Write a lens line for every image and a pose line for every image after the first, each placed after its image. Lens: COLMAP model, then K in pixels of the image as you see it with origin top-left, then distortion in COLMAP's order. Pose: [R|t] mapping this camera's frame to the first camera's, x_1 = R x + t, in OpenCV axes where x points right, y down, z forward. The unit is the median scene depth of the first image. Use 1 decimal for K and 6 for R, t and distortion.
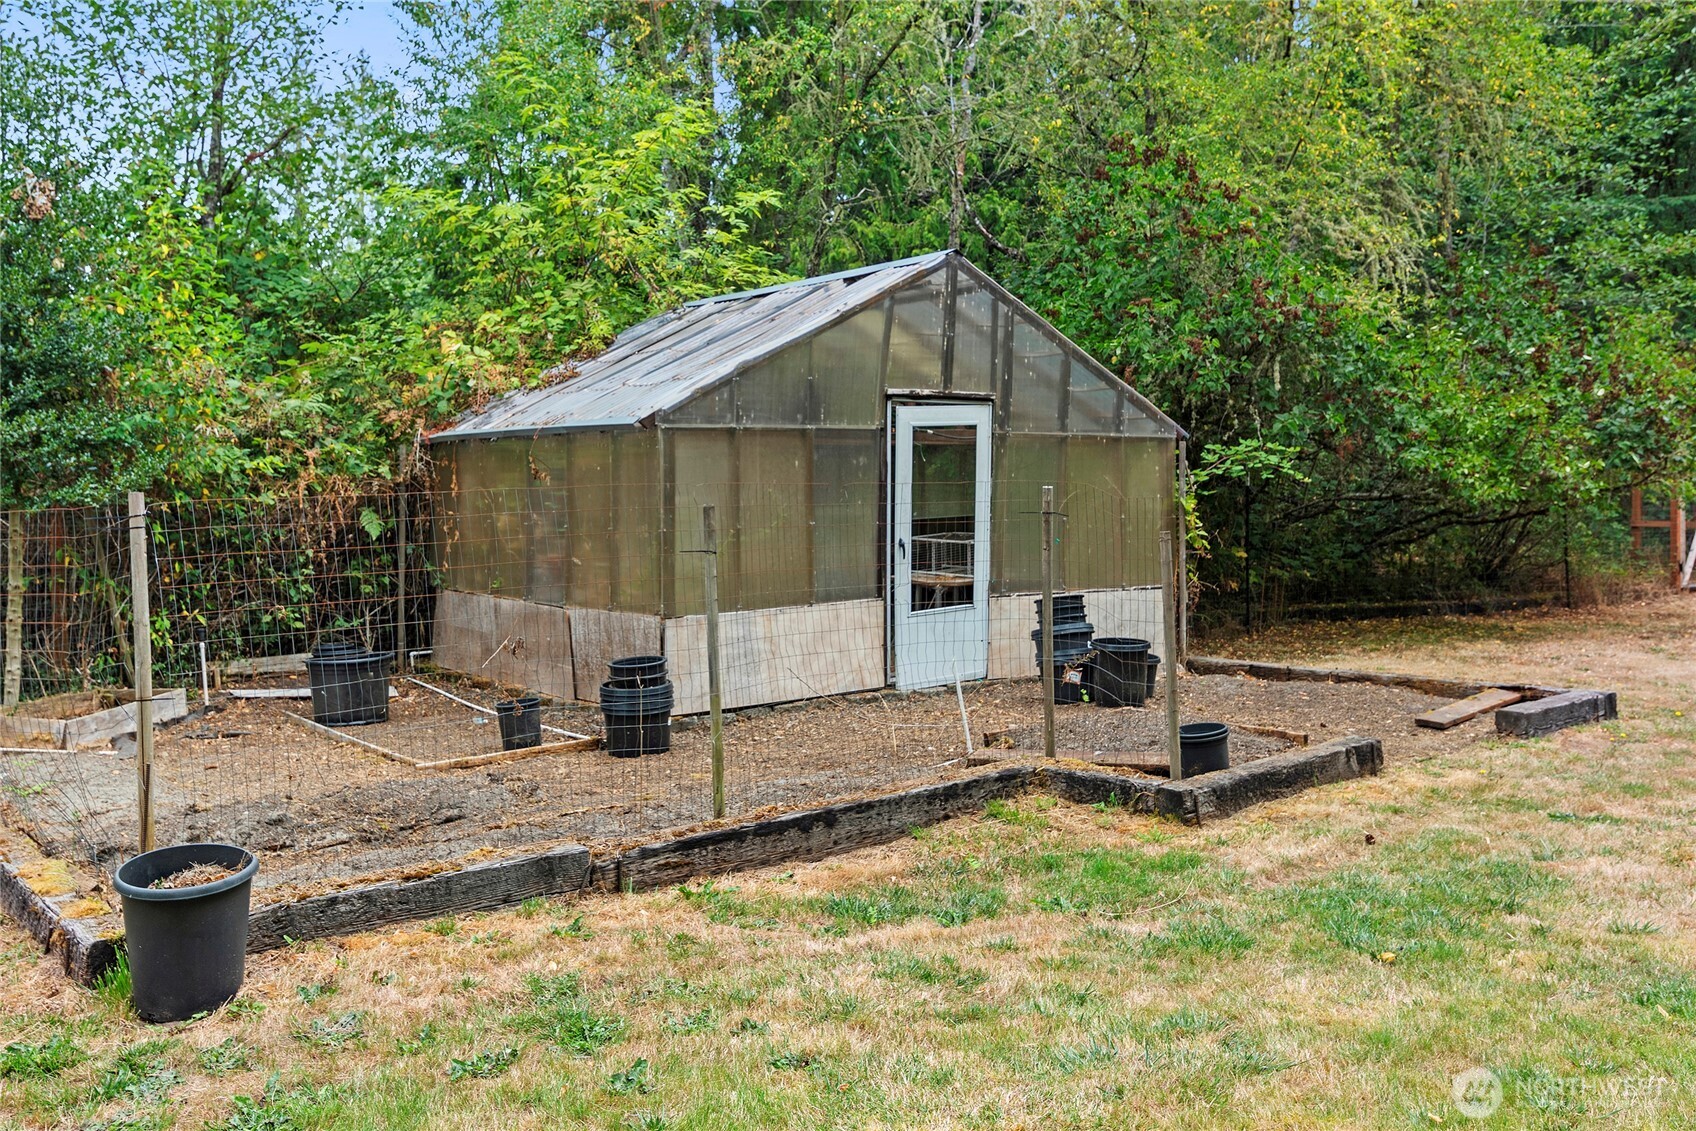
lens RADIAL K [[1388.1, 0, 848.0], [0, 1388.1, 565.5], [0, 0, 1]] dist [-0.002017, 0.000588]
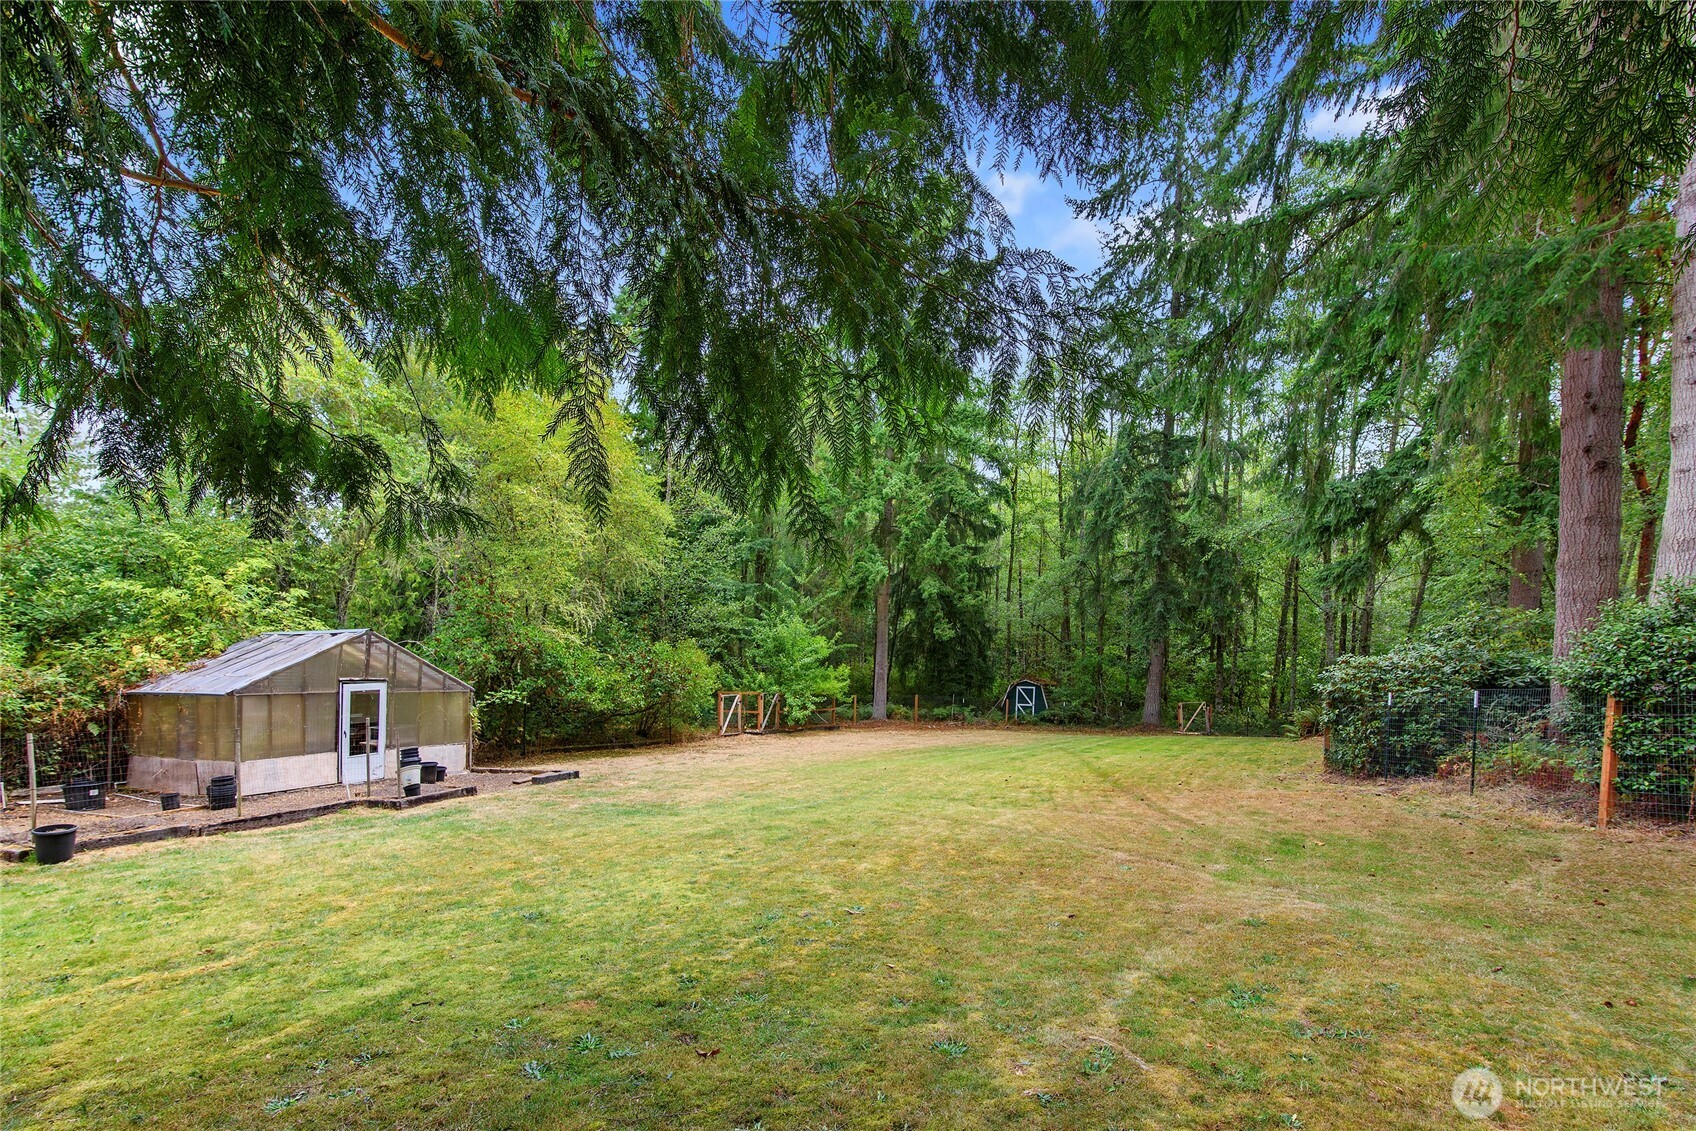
lens RADIAL K [[771.8, 0, 850.3], [0, 771.8, 687.7], [0, 0, 1]] dist [0.000674, -0.000008]
pose [[0.889916, -0.003536, 0.456111, 0.225205], [0.024910, 0.998854, -0.040857, -0.015993], [-0.455444, 0.047721, 0.888984, -0.838404]]
